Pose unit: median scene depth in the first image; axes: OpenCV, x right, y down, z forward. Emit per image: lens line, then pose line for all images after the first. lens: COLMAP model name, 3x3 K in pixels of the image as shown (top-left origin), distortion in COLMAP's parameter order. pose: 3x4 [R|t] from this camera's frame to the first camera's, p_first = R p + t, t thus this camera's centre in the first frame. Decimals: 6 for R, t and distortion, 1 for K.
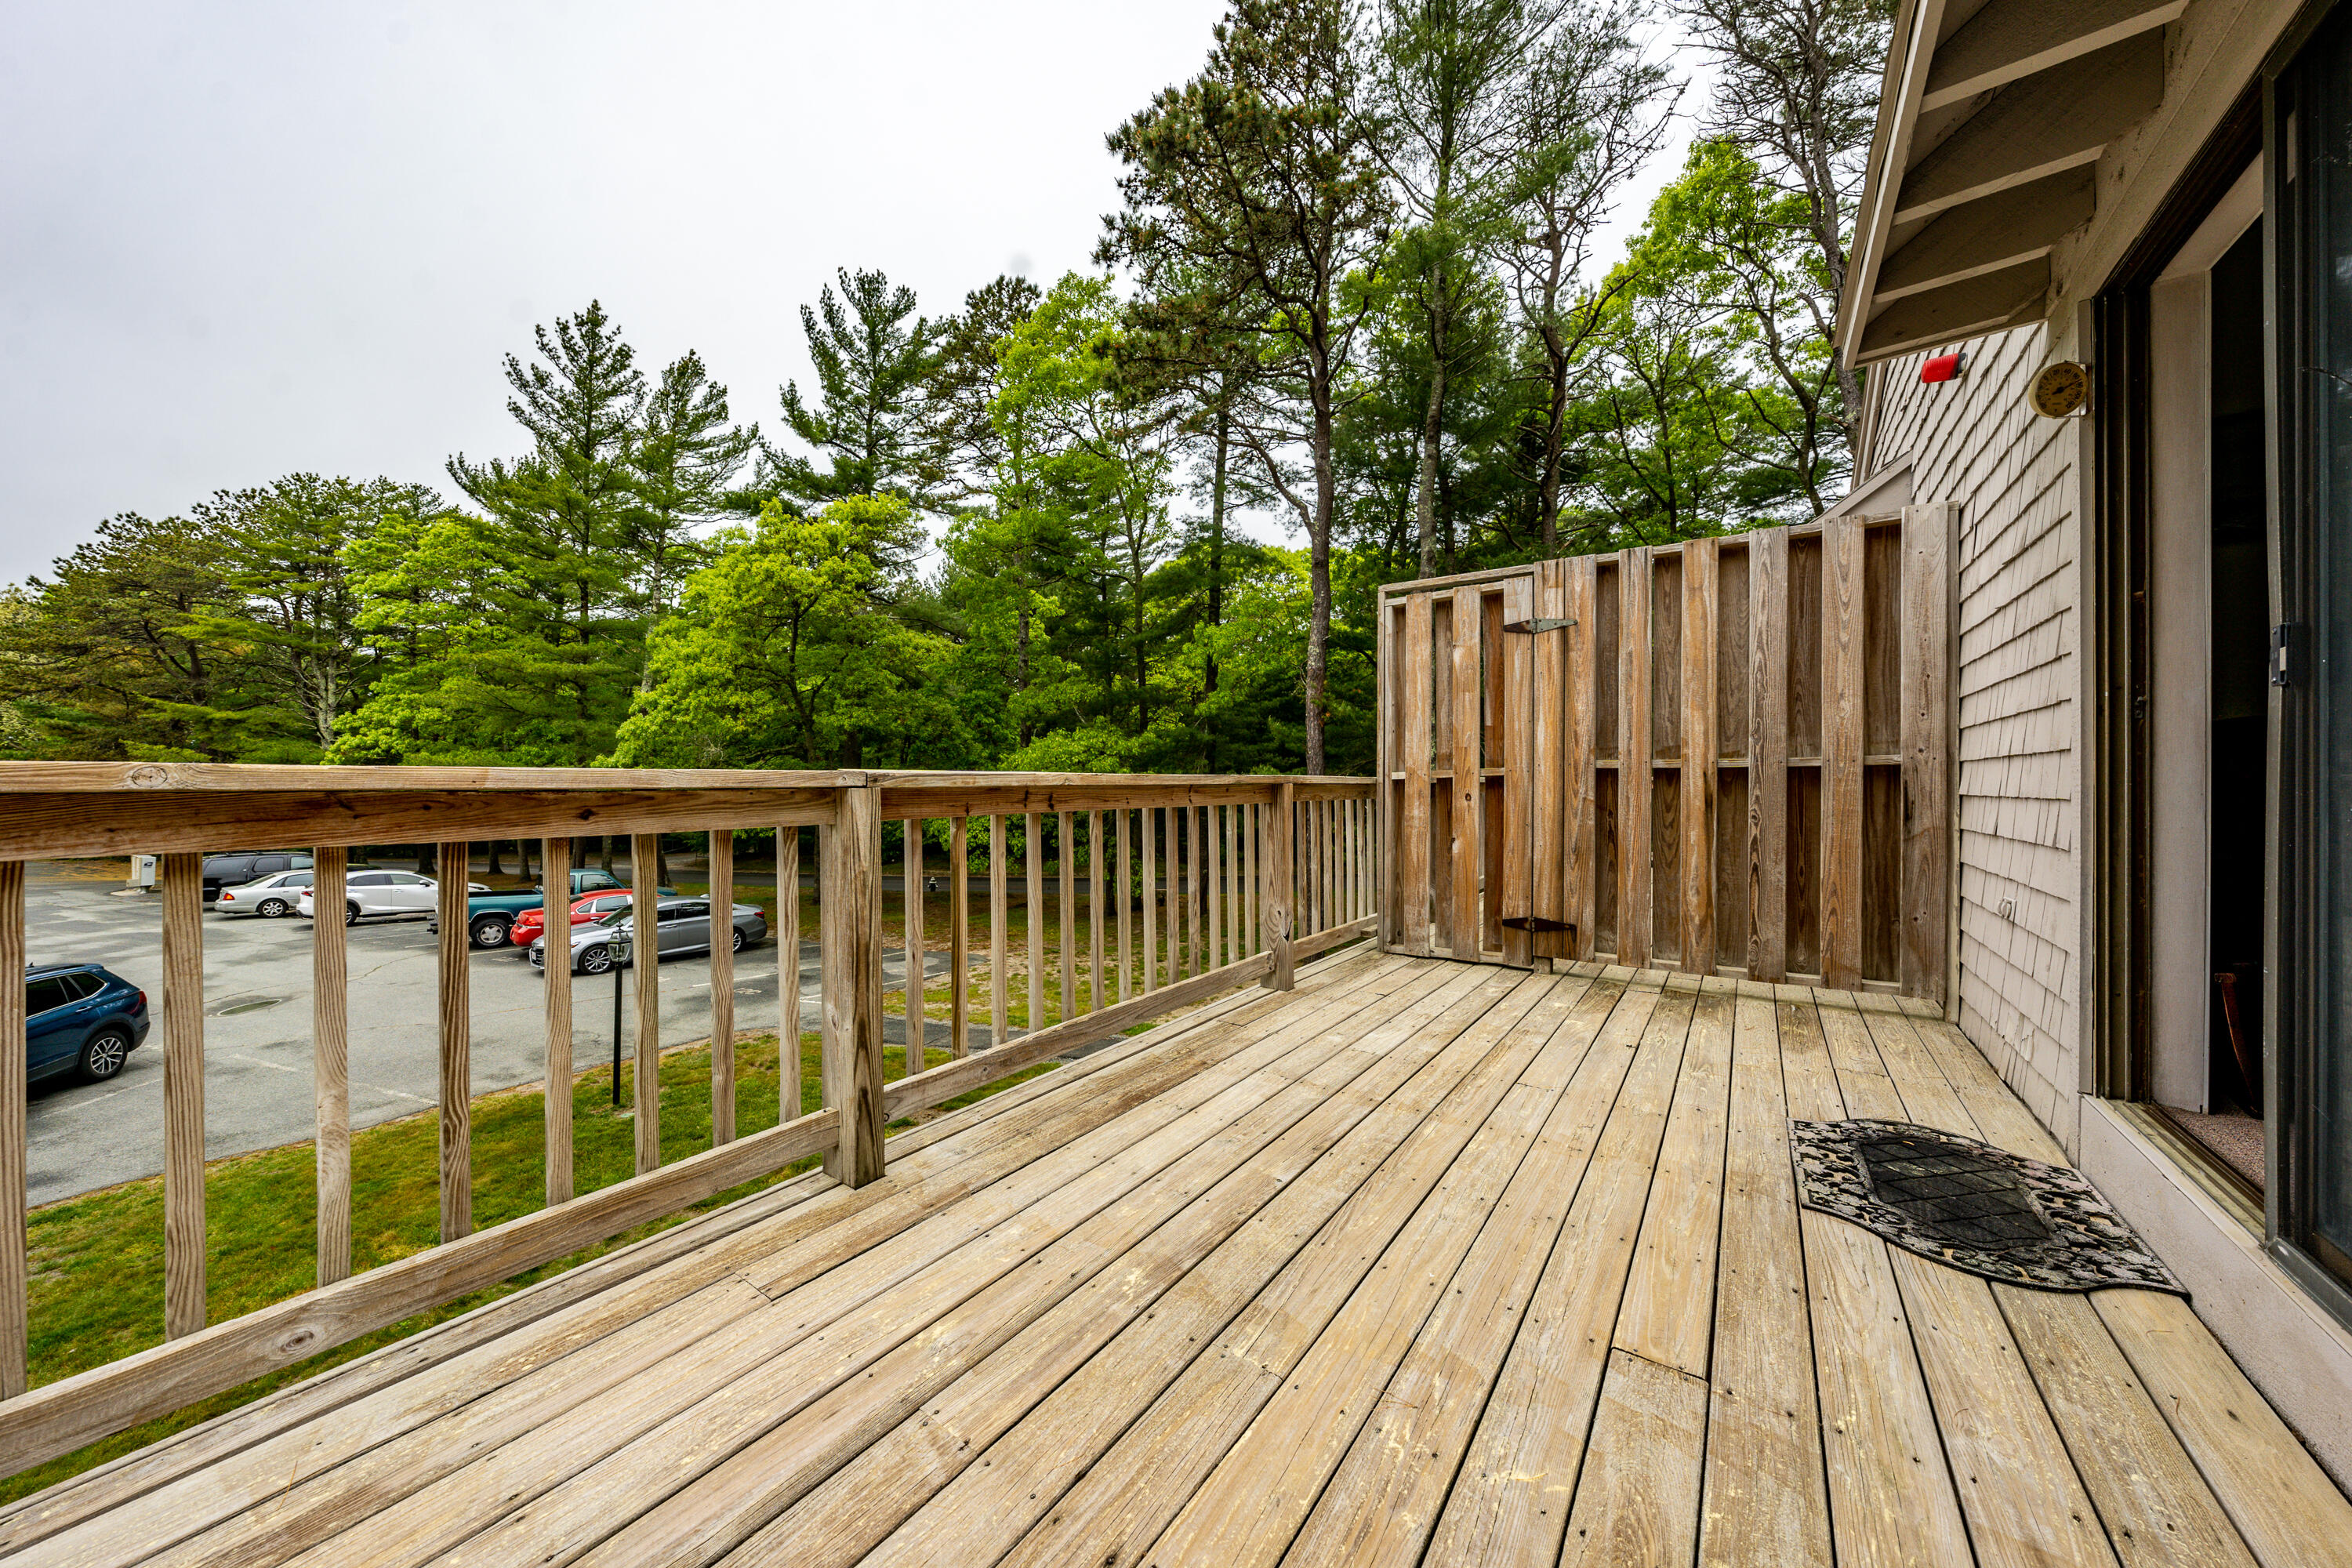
lens RADIAL K [[814.5, 0, 1152.3], [0, 814.5, 786.5], [0, 0, 1]] dist [0.003692, 0.000196]
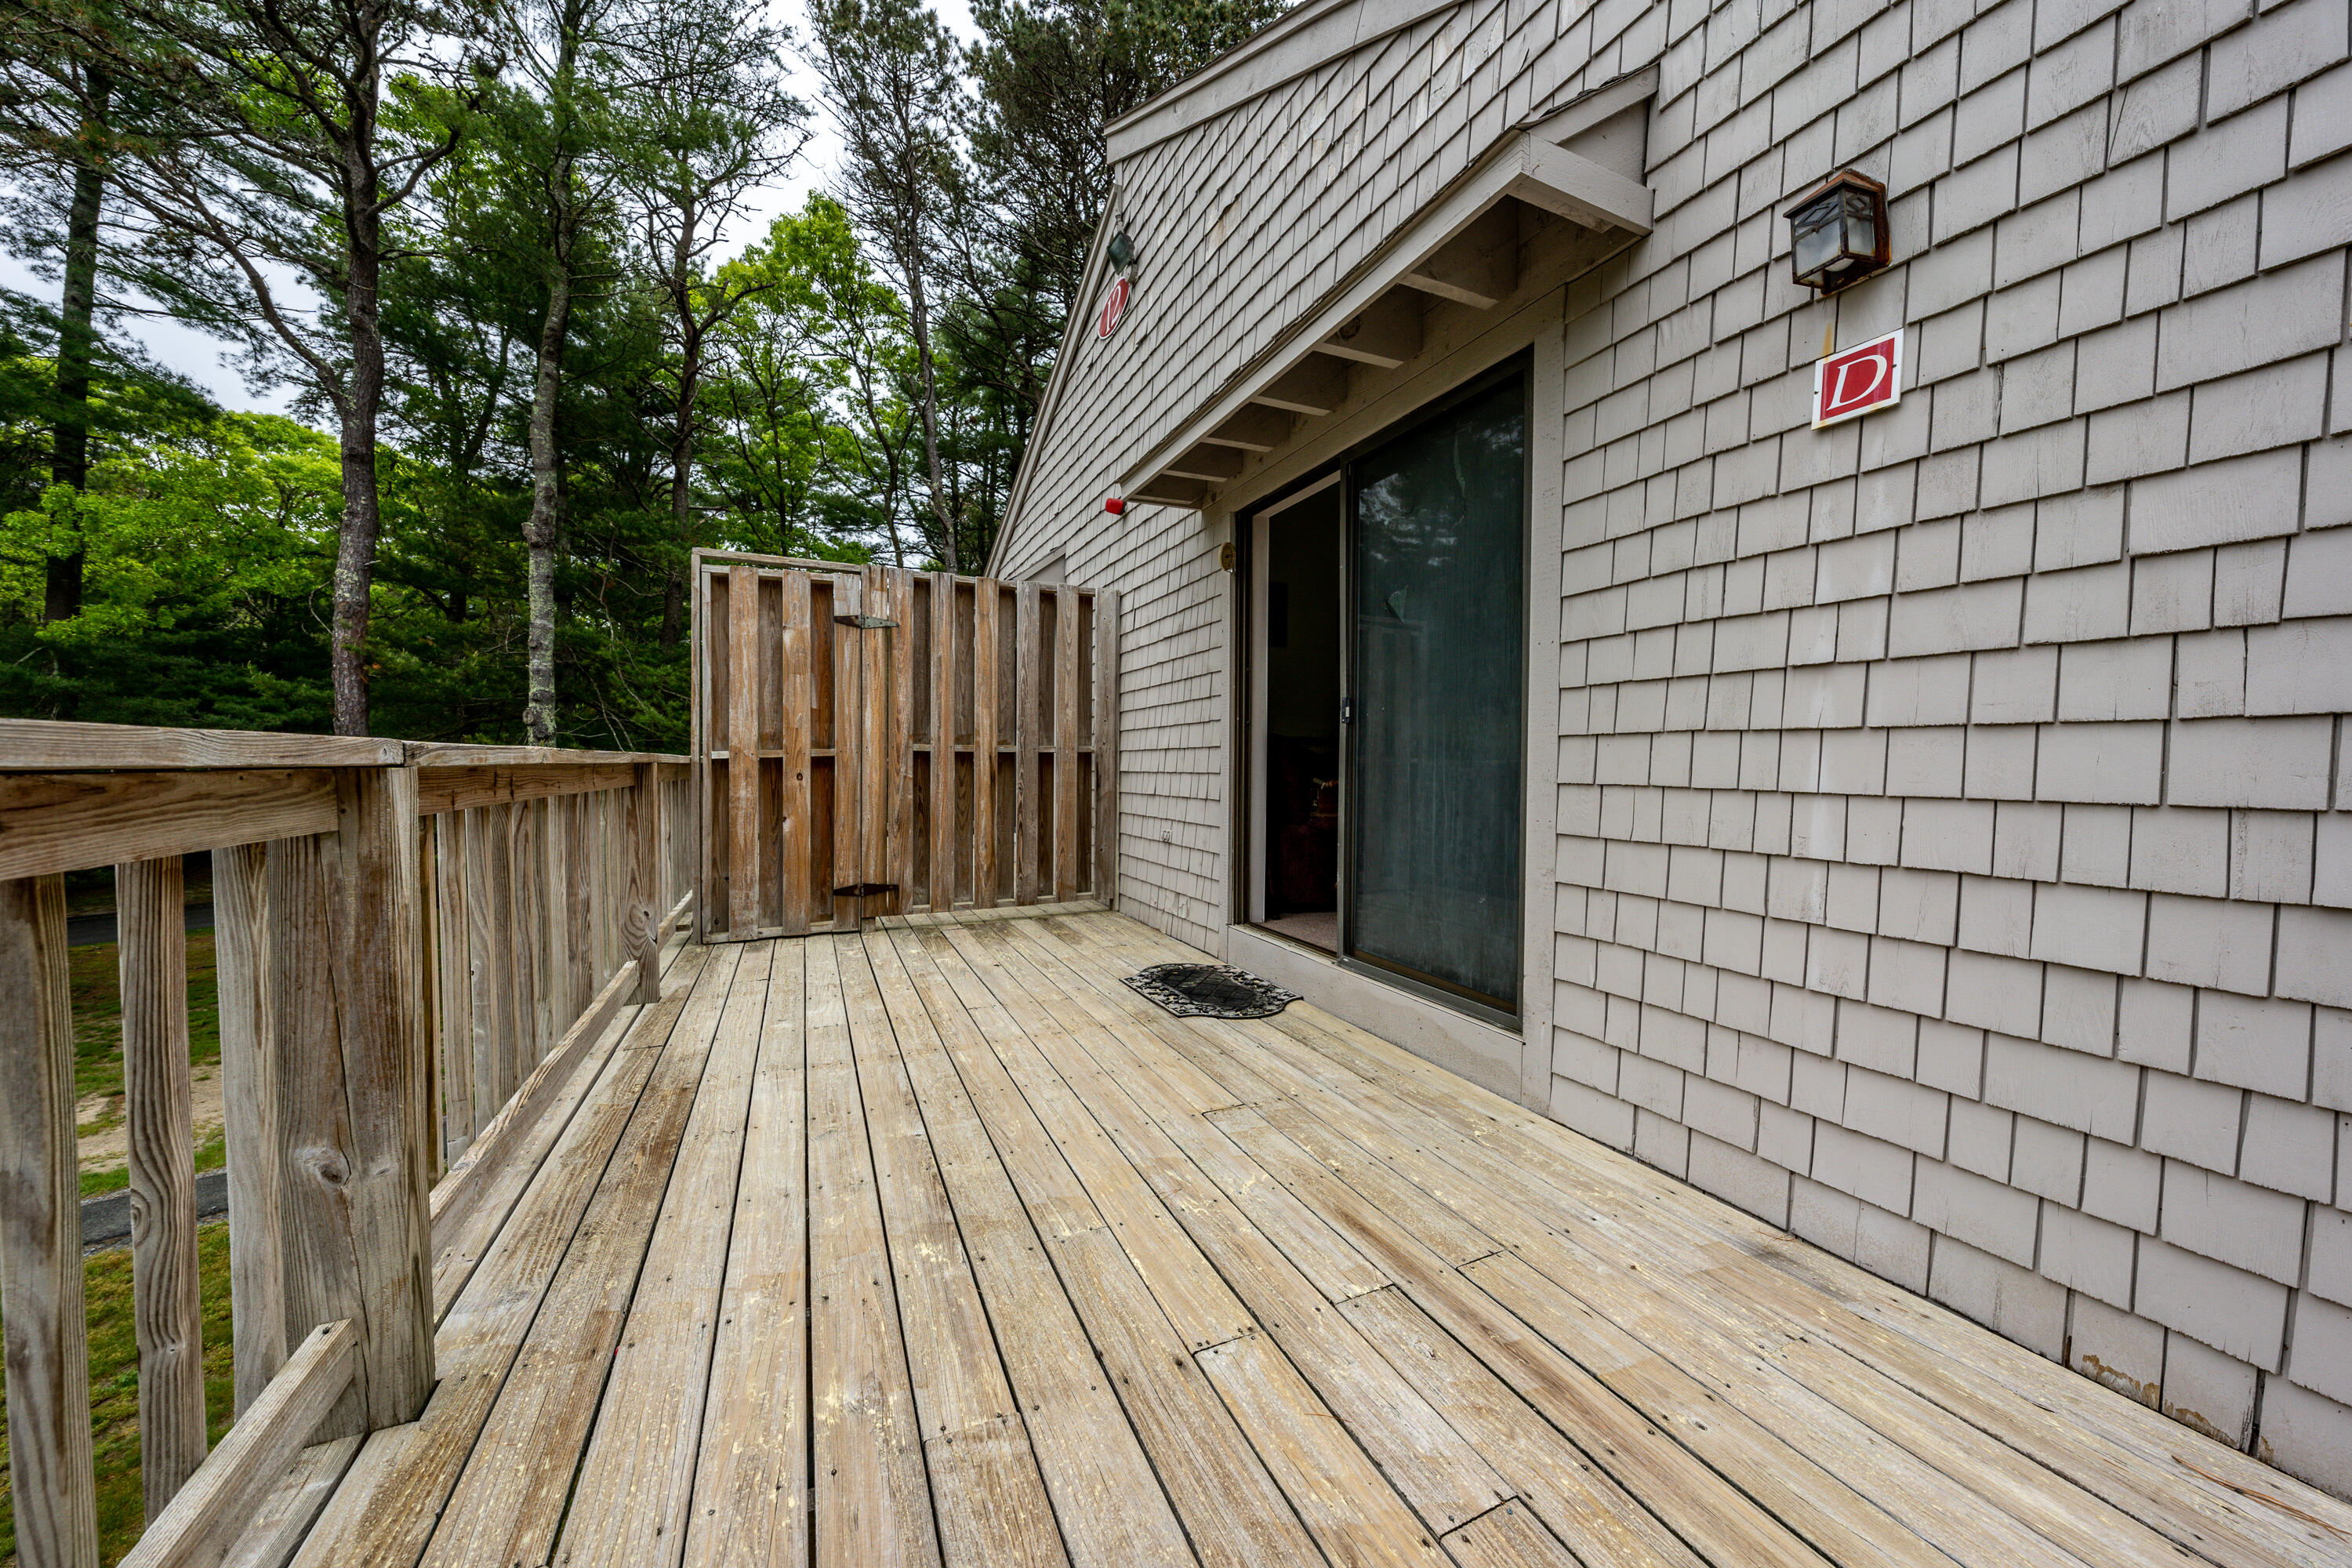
lens RADIAL K [[814.5, 0, 1151.1], [0, 814.5, 789.0], [0, 0, 1]] dist [0.003692, 0.000196]
pose [[0.491170, -0.024961, 0.870706, -0.352460], [0.000514, 0.999597, 0.028366, -0.000454], [-0.871064, -0.013485, 0.490985, 0.123692]]
